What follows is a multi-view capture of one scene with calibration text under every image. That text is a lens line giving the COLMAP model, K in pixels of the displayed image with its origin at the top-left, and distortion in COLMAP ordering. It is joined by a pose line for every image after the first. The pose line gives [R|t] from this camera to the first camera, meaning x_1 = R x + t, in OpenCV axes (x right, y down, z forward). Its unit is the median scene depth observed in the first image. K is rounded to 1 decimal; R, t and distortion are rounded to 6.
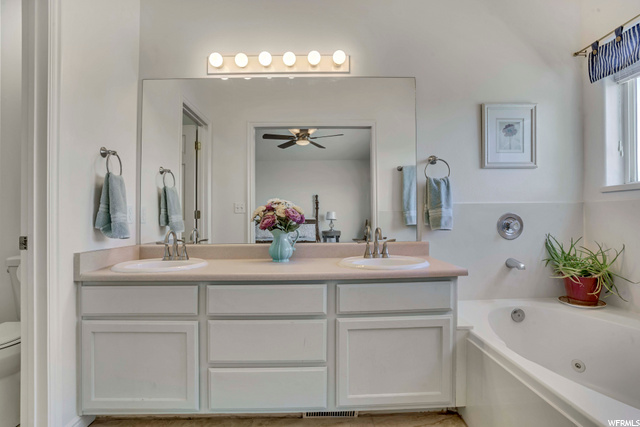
lens RADIAL K [[329.9, 0, 320.5], [0, 329.9, 214.7], [0, 0, 1]] dist [0.001261, 0.001276]
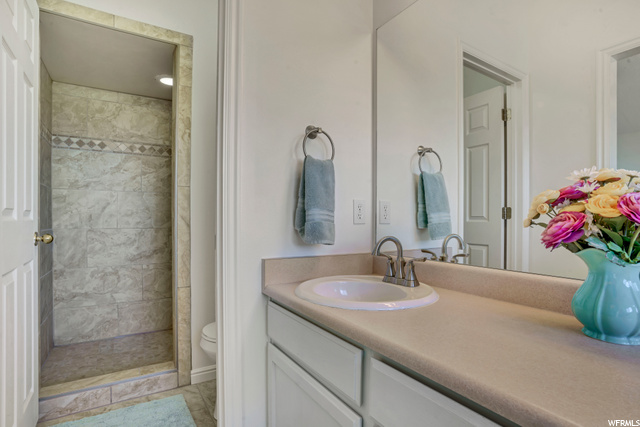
lens RADIAL K [[329.9, 0, 321.4], [0, 329.9, 217.8], [0, 0, 1]] dist [0.001261, 0.001276]
pose [[0.540593, 0.011254, -0.841209, 0.013416], [-0.002961, 0.999930, 0.011474, 0.004241], [0.841279, -0.003712, 0.540588, 0.540216]]
